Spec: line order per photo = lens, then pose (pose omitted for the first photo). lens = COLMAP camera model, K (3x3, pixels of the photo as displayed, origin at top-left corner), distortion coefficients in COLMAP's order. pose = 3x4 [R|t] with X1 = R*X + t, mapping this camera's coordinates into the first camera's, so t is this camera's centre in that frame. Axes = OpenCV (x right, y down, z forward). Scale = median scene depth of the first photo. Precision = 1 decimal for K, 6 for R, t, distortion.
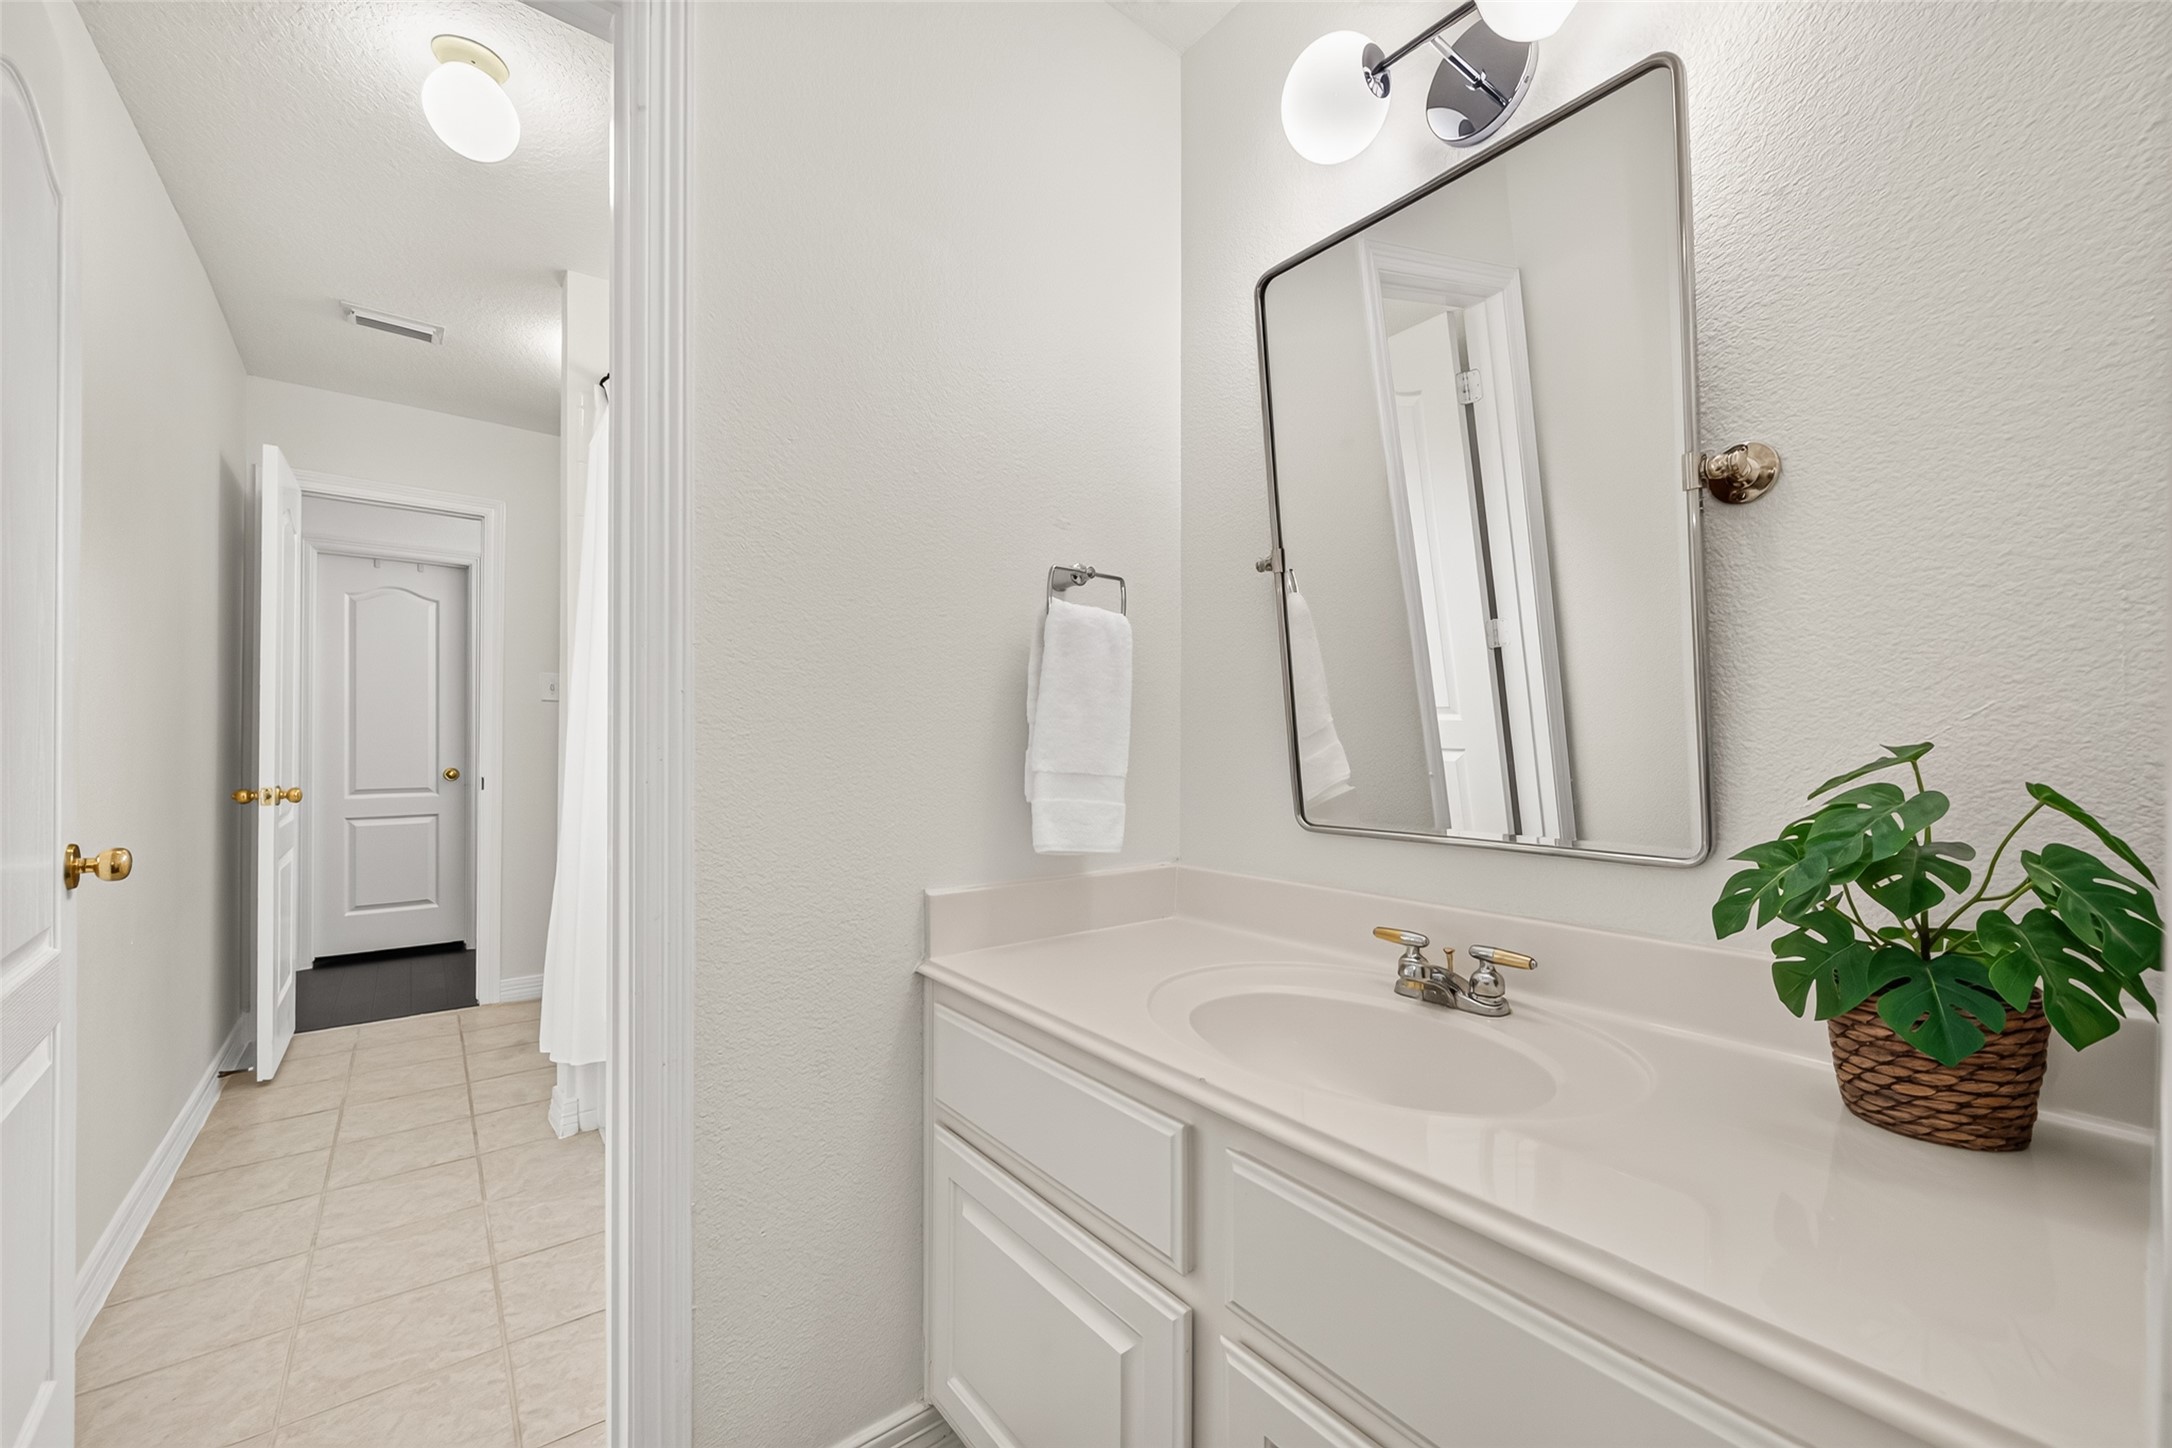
lens RADIAL K [[845.4, 0, 1091.7], [0, 845.4, 731.4], [0, 0, 1]] dist [0.001700, 0.000243]
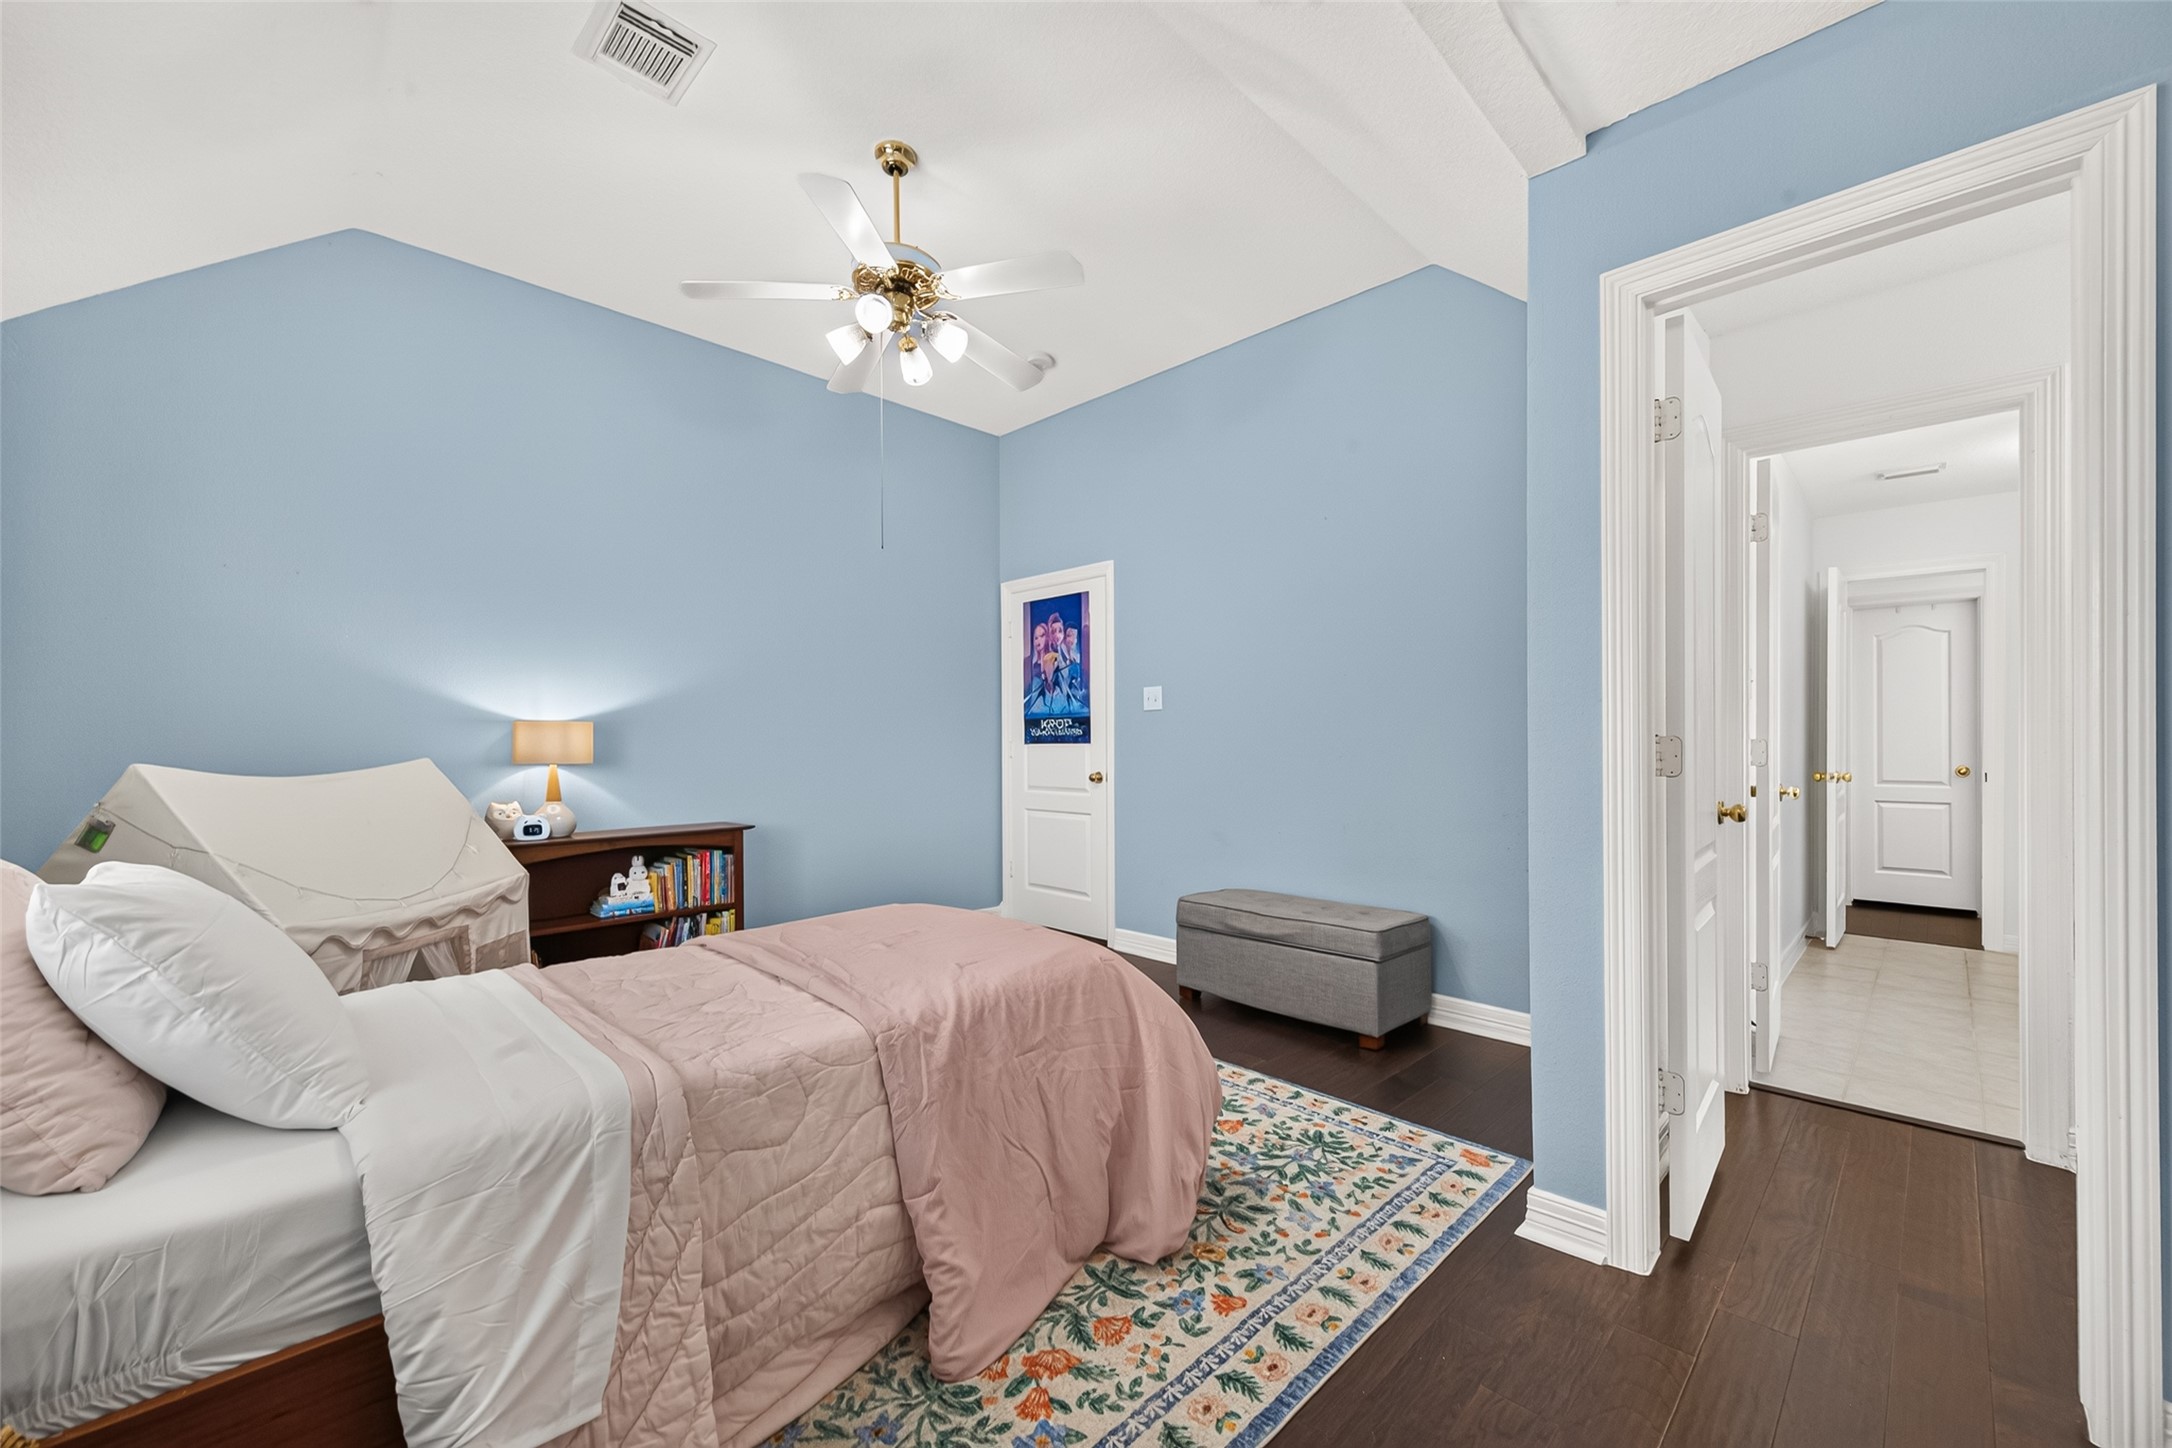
lens RADIAL K [[845.4, 0, 1095.4], [0, 845.4, 736.3], [0, 0, 1]] dist [0.001700, 0.000243]
pose [[0.115168, 0.000509, -0.993346, 0.380869], [0.006616, 0.999977, 0.001280, -0.011451], [0.993324, -0.006720, 0.115162, -0.465775]]
